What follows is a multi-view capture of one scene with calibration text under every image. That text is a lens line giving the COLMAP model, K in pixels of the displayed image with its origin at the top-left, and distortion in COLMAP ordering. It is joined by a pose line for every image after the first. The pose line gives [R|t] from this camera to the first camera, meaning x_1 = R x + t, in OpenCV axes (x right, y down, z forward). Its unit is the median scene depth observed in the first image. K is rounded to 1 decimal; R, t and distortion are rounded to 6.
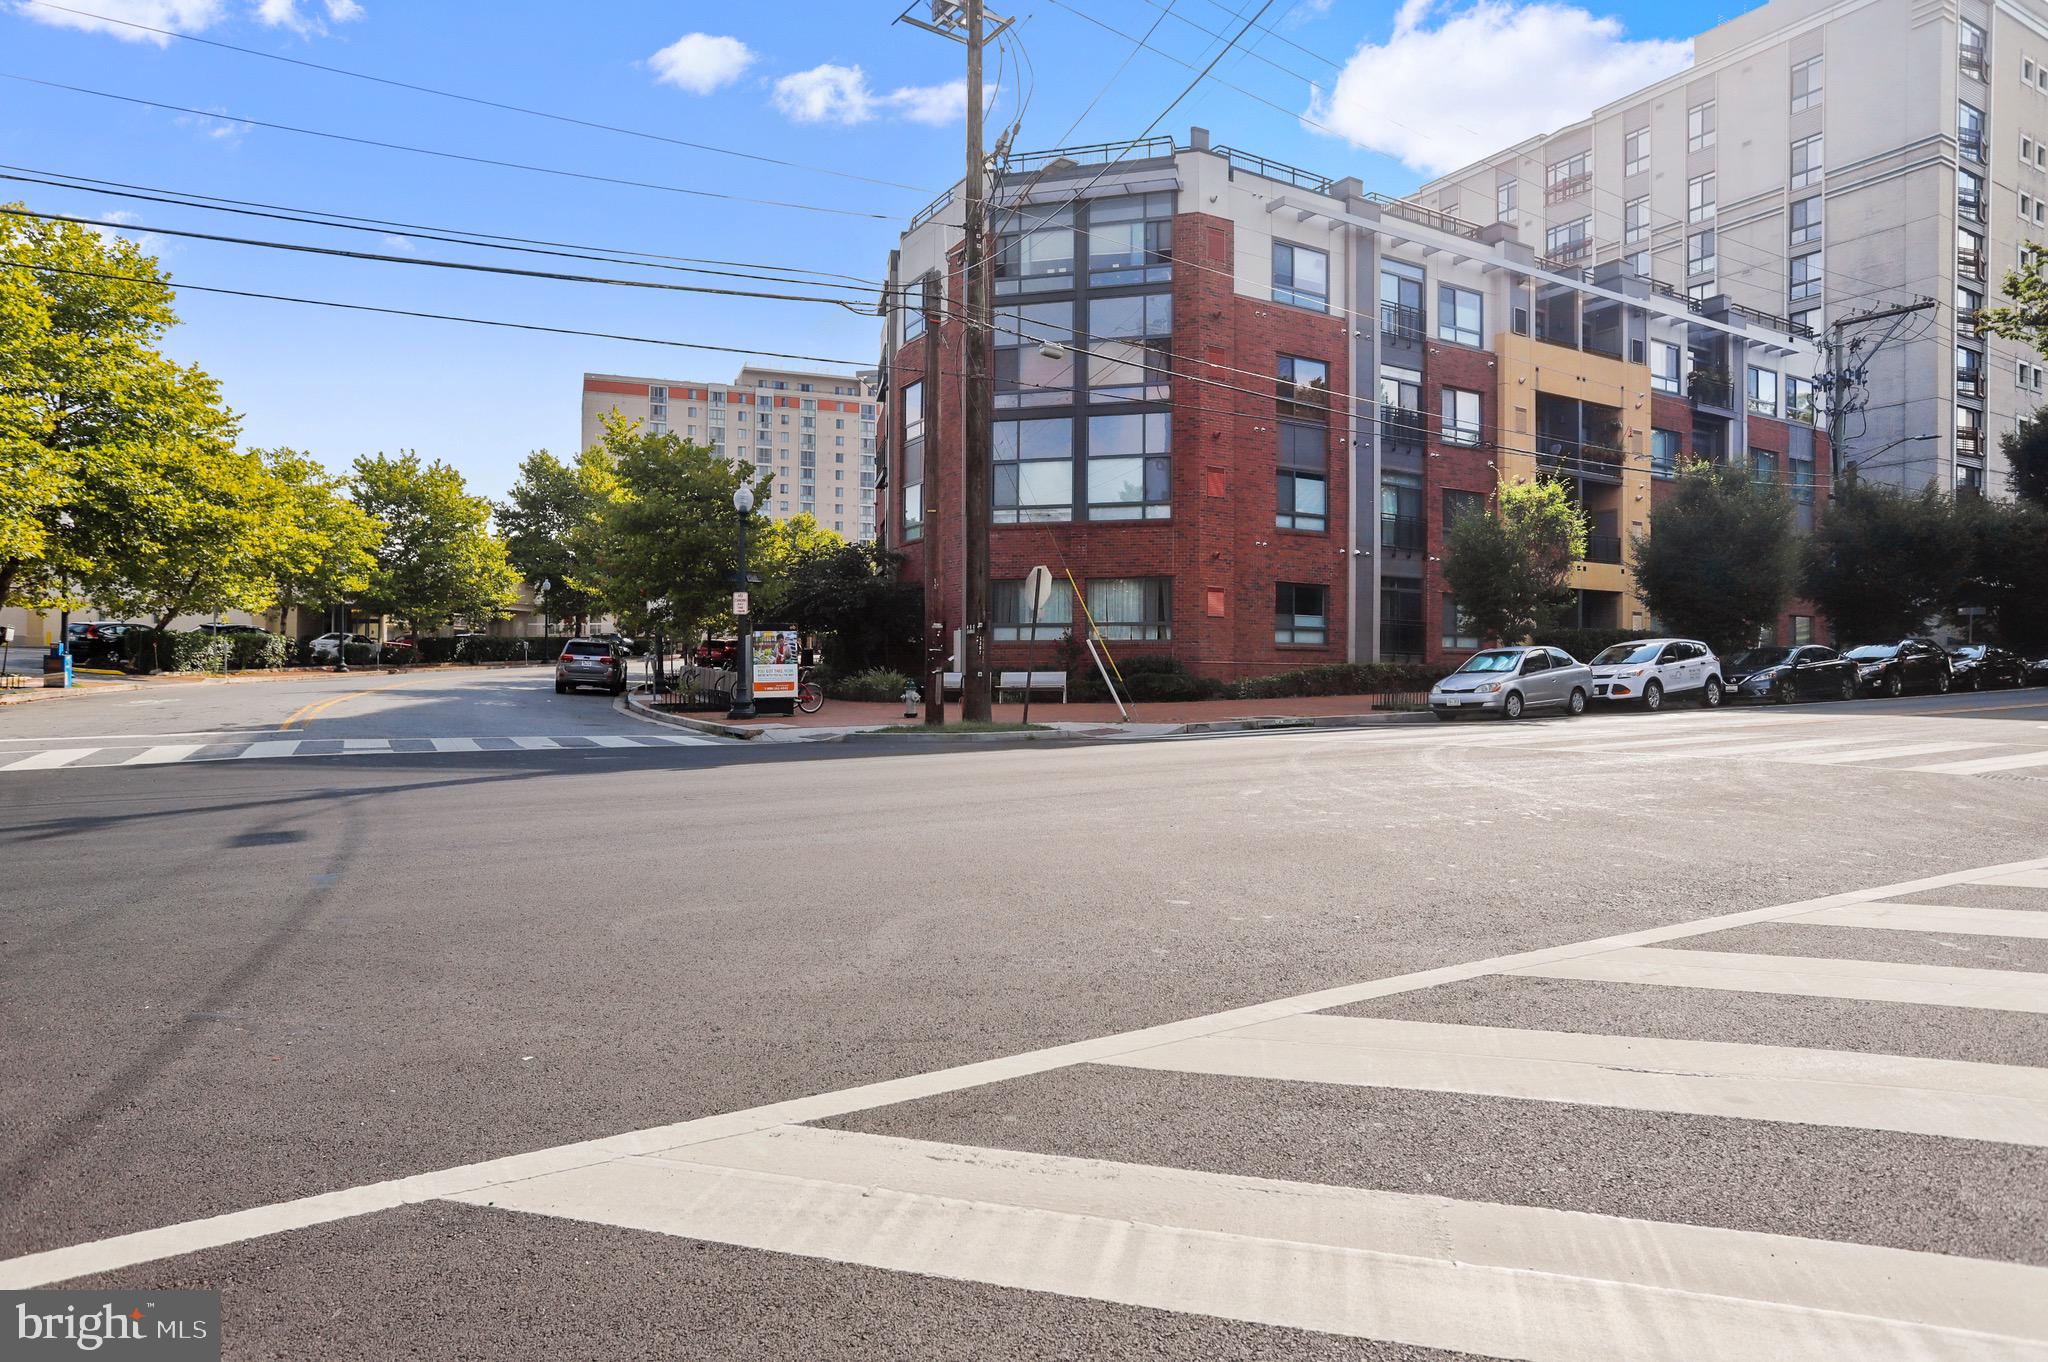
lens RADIAL K [[1160.5, 0, 1019.0], [0, 1160.5, 675.4], [0, 0, 1]] dist [-0.002190, -0.000538]
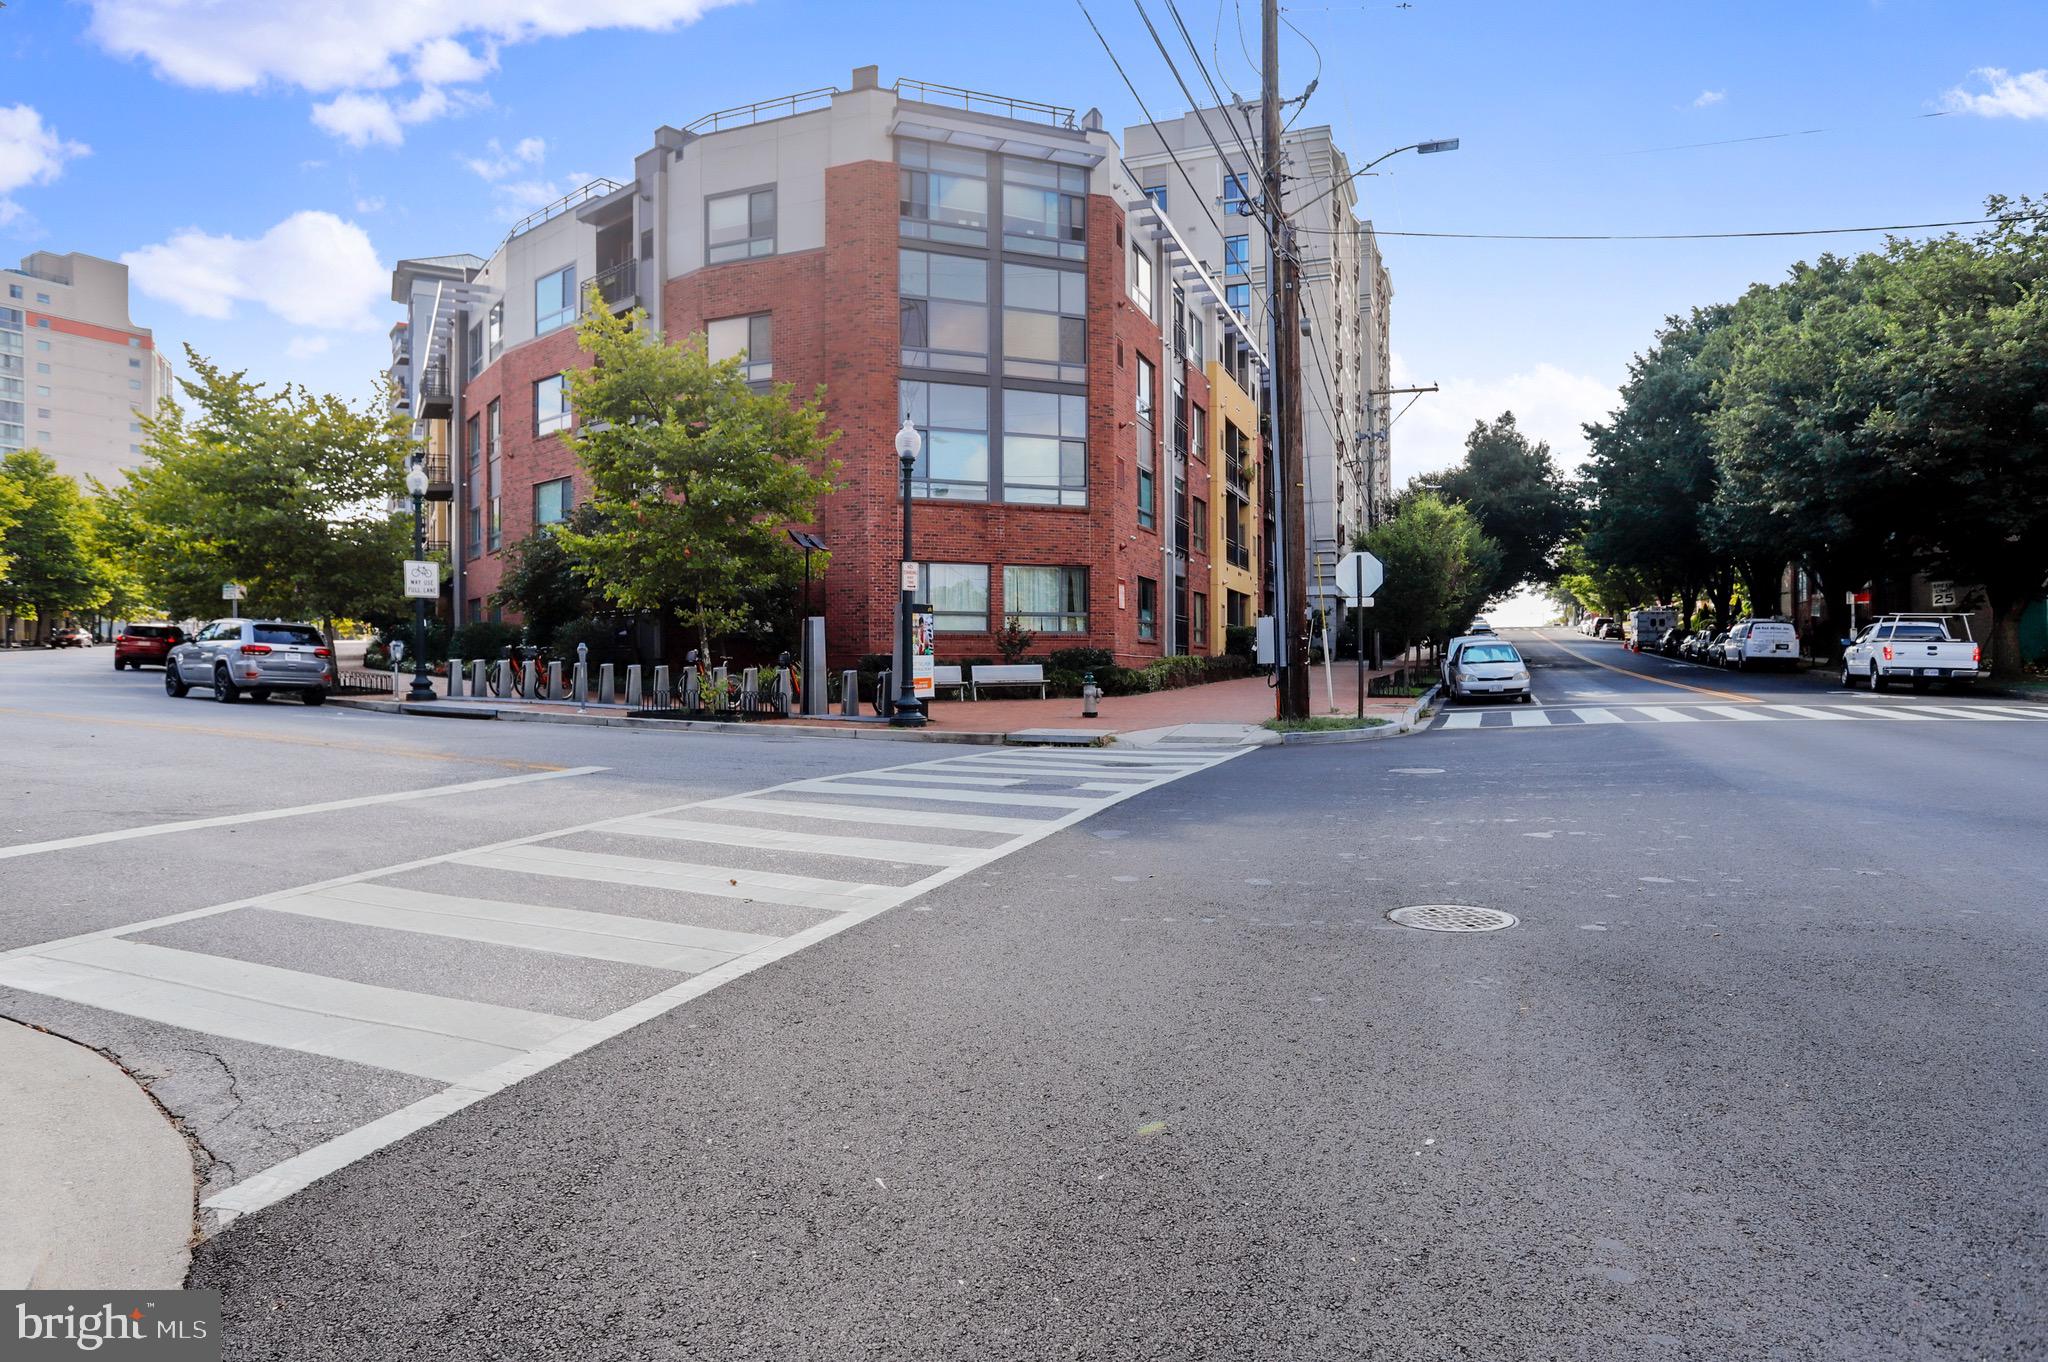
lens RADIAL K [[1160.5, 0, 1021.8], [0, 1160.5, 672.7], [0, 0, 1]] dist [-0.002190, -0.000538]
pose [[0.807333, -0.009265, 0.590023, -0.479131], [0.007551, 0.999957, 0.005371, -0.001796], [-0.590048, 0.000119, 0.807369, 0.246459]]
